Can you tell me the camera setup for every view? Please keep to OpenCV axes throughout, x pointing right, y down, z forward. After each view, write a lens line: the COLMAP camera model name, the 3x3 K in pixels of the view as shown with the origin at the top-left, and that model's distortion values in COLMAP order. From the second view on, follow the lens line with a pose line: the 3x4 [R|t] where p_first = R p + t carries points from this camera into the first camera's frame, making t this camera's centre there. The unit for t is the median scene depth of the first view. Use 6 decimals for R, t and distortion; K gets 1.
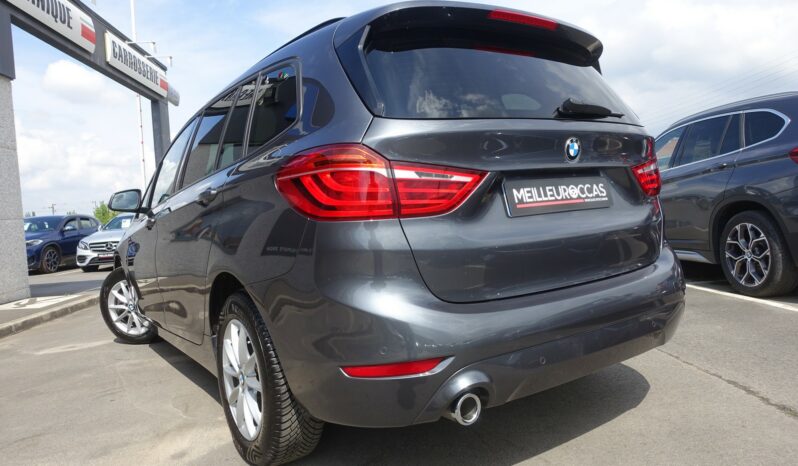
lens RADIAL K [[540.3, 0, 399.0], [0, 540.3, 233.0], [0, 0, 1]] dist [0.000848, -0.002523]
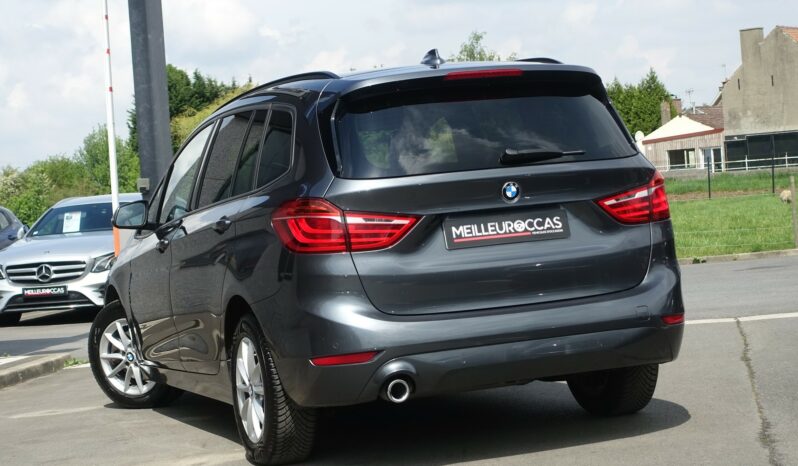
lens RADIAL K [[1704.6, 0, 399.0], [0, 1704.6, 233.0], [0, 0, 1]] dist [-0.004359, 0.020873]
pose [[0.967899, -0.002255, -0.251330, 0.989644], [0.002199, 0.999997, -0.000504, -0.060141], [0.251330, -0.000065, 0.967901, -2.591321]]
